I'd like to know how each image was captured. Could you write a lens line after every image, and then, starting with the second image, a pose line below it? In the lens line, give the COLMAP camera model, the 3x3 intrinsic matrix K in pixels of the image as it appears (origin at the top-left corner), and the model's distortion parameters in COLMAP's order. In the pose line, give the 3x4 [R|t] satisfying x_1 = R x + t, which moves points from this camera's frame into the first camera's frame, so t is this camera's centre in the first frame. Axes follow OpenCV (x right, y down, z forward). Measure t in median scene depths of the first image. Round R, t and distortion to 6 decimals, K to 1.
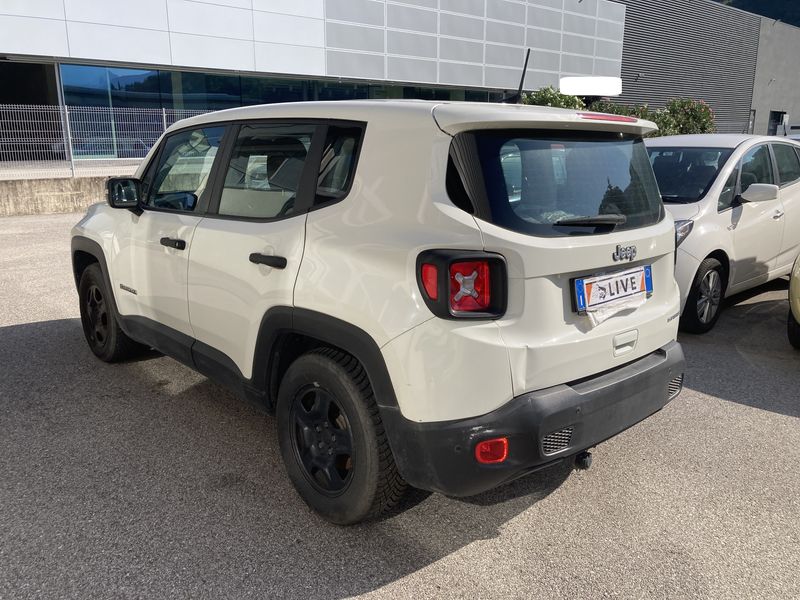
lens RADIAL K [[650.7, 0, 412.9], [0, 650.7, 297.7], [0, 0, 1]] dist [0.099446, -0.143534]
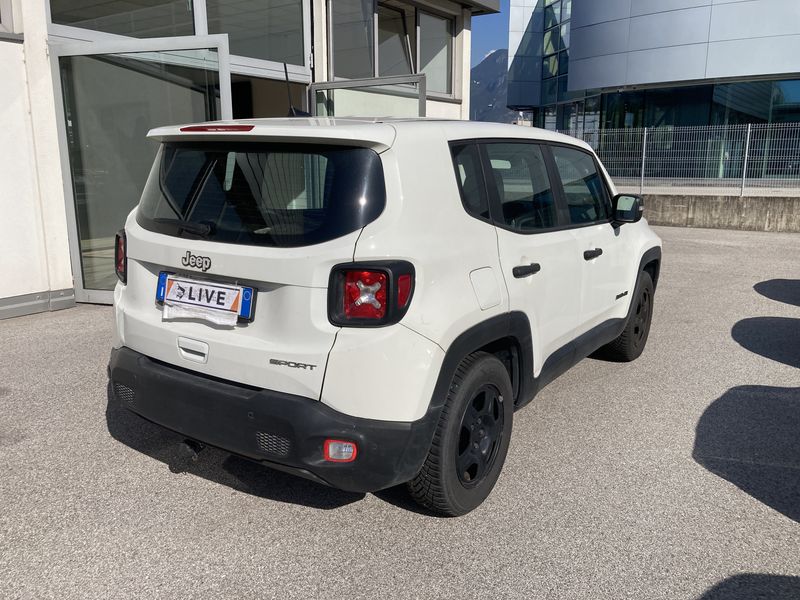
lens RADIAL K [[665.0, 0, 400.0], [0, 665.0, 300.0], [0, 0, 1]] dist [-0.001584, -0.004668]
pose [[0.256341, 0.200116, -0.945644, 1.402647], [-0.223505, 0.964092, 0.143433, -0.230707], [0.940391, 0.174588, 0.291863, 1.018333]]
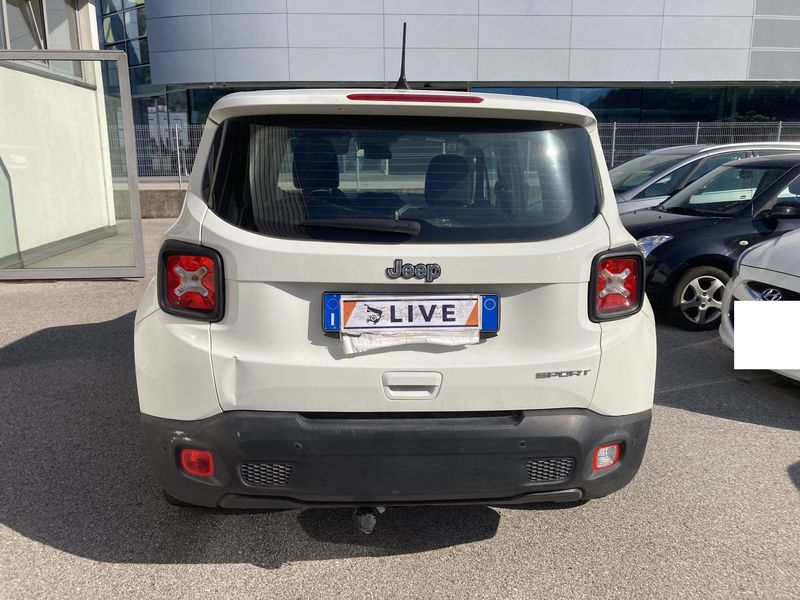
lens RADIAL K [[658.8, 0, 400.0], [0, 658.8, 300.0], [0, 0, 1]] dist [0.030844, -0.016148]
pose [[0.791271, 0.128611, -0.597787, 0.792321], [-0.141051, 0.989655, 0.026215, -0.052119], [0.594975, 0.063575, 0.801226, 0.368322]]
